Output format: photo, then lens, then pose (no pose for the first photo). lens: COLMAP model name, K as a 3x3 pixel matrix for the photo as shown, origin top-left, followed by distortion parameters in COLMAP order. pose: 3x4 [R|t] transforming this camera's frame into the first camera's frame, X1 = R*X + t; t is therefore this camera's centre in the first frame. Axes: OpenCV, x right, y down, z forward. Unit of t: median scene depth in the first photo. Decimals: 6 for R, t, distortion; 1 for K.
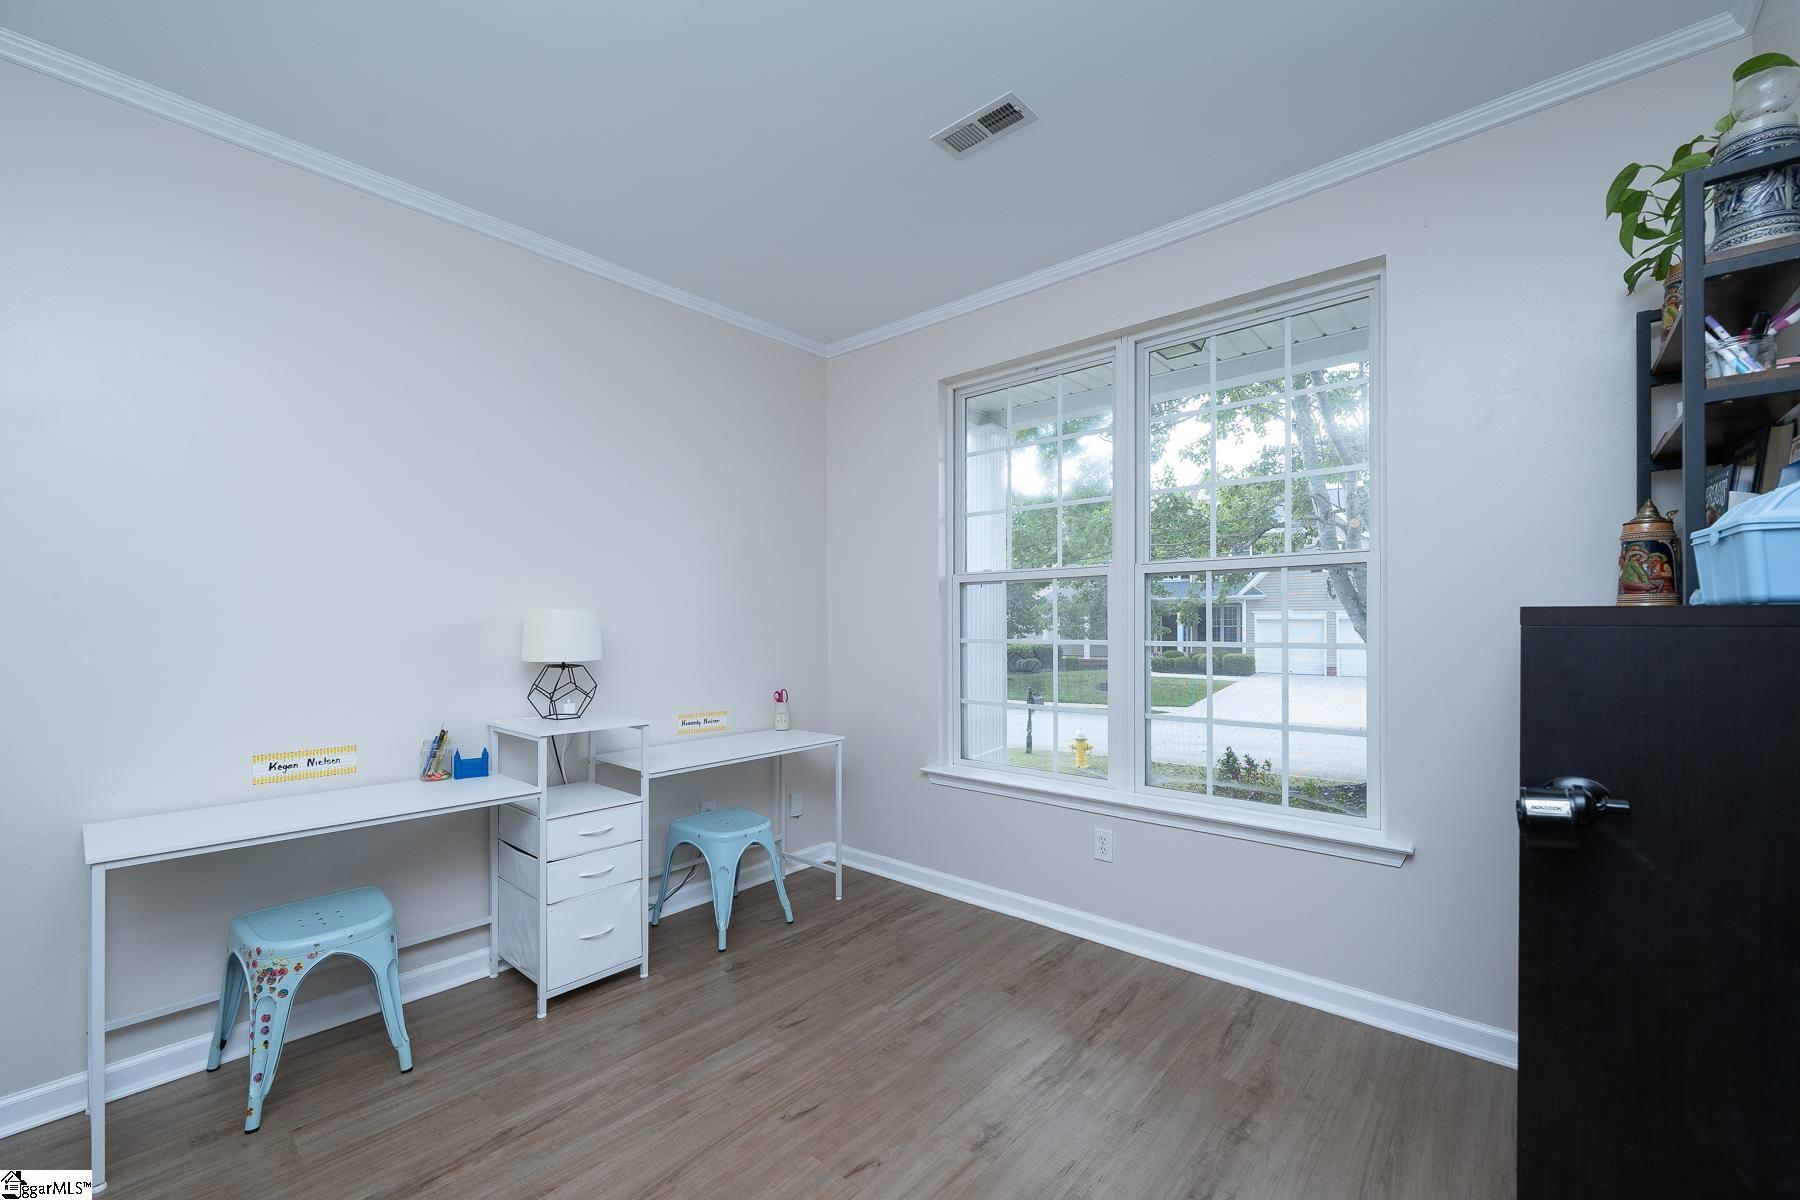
lens RADIAL K [[718.3, 0, 917.1], [0, 718.3, 626.2], [0, 0, 1]] dist [-0.000722, -0.000119]
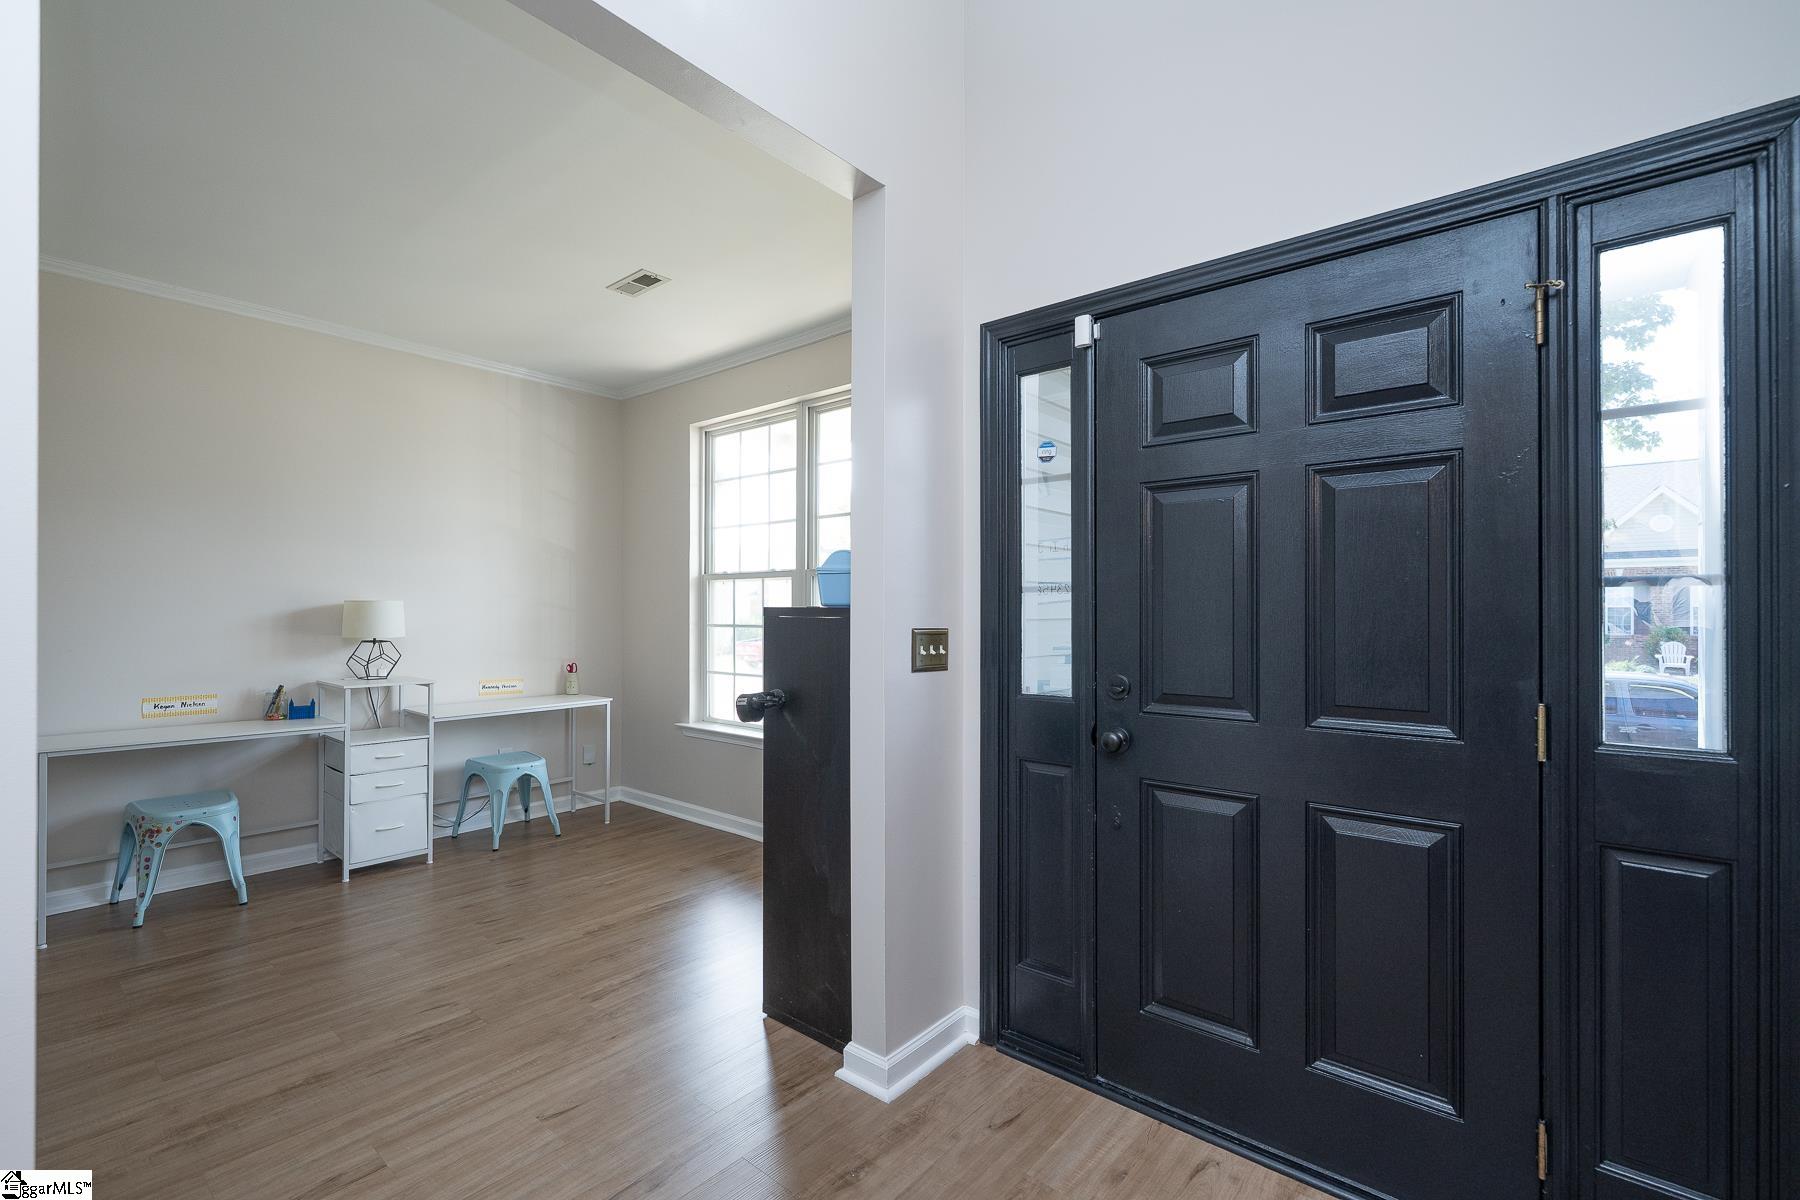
lens RADIAL K [[777.2, 0, 911.9], [0, 777.2, 613.3], [0, 0, 1]] dist [0.001711, 0.000580]
pose [[0.999915, 0.004414, 0.012308, 0.586501], [-0.004413, 0.999990, -0.000127, -0.003552], [-0.012308, 0.000072, 0.999924, -0.573840]]
